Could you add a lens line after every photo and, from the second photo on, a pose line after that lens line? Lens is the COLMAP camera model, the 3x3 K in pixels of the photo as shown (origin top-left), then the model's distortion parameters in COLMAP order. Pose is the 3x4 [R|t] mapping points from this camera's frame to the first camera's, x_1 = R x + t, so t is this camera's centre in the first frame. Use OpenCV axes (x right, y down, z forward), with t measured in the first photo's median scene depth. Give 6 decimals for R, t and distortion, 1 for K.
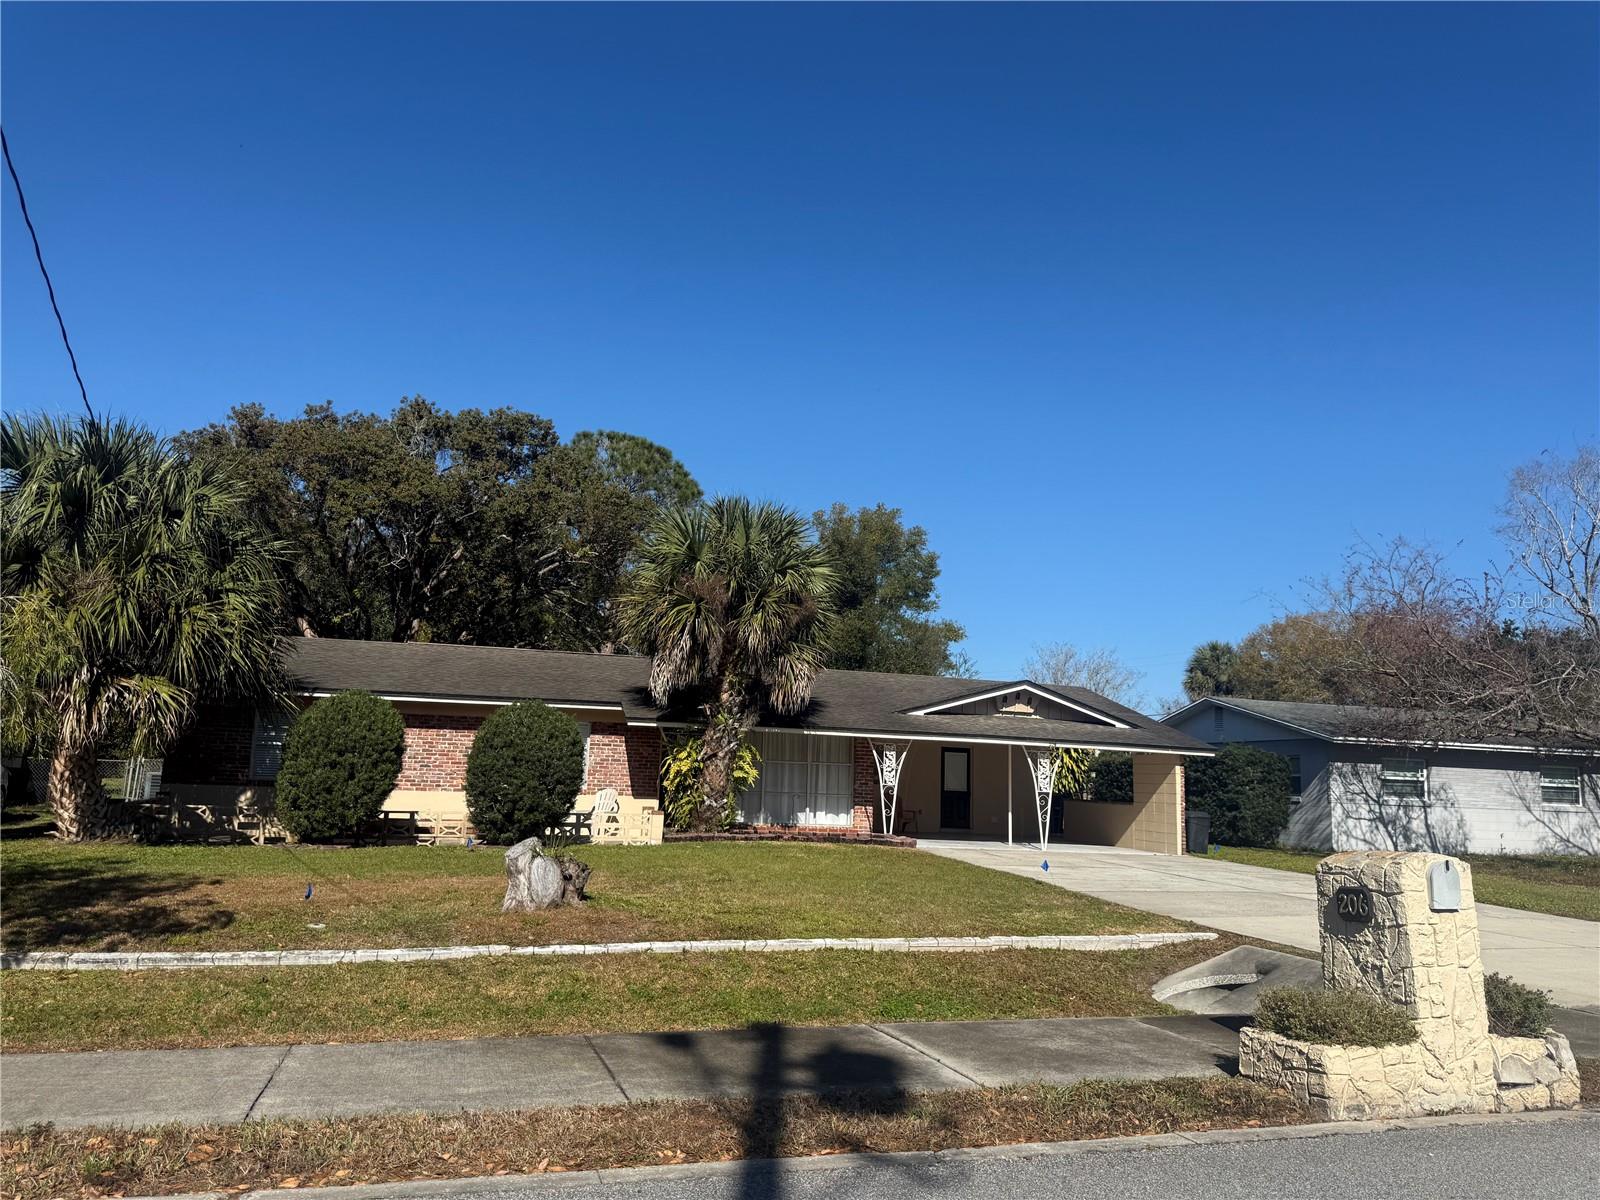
lens RADIAL K [[1127.0, 0, 809.5], [0, 1127.0, 592.8], [0, 0, 1]] dist [0.035028, -0.028682]
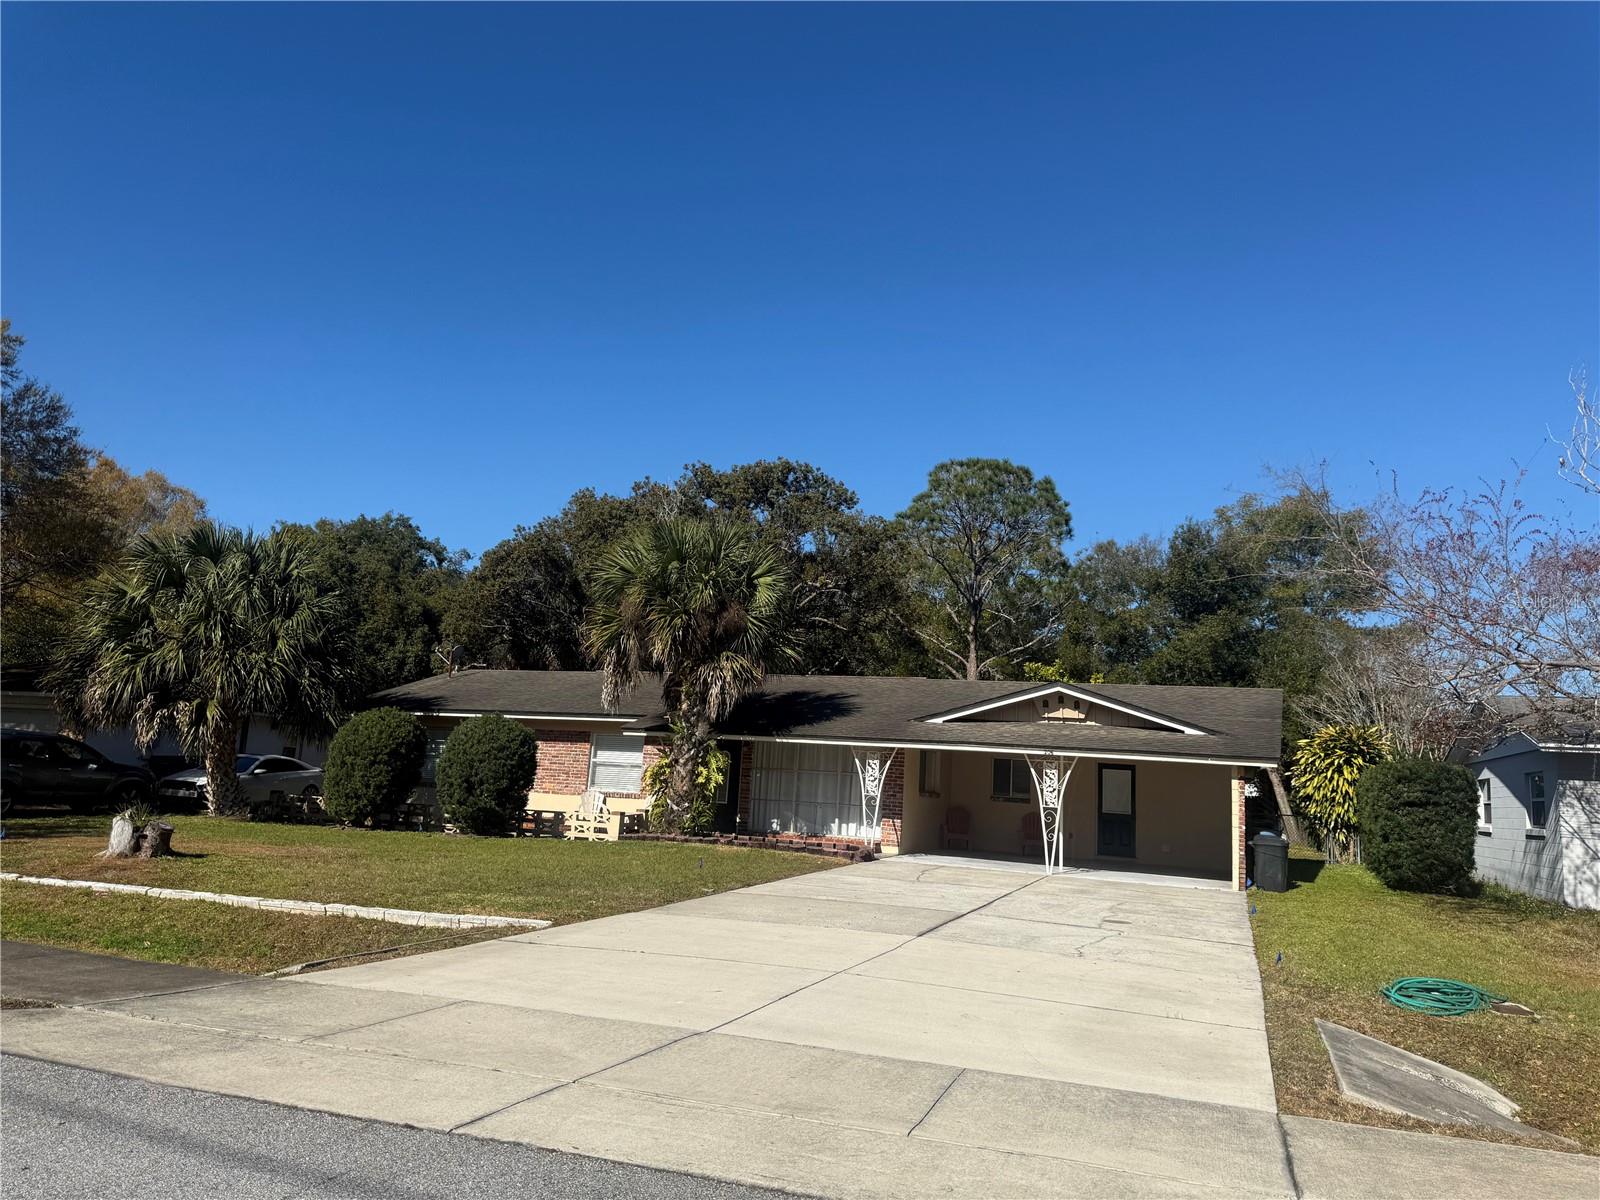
lens RADIAL K [[1127.0, 0, 804.4], [0, 1127.0, 603.5], [0, 0, 1]] dist [0.035028, -0.028682]
pose [[0.811750, -0.084142, -0.577912, 0.570902], [0.069661, 0.996452, -0.047231, 0.047363], [0.579836, -0.001918, 0.814731, 0.178079]]
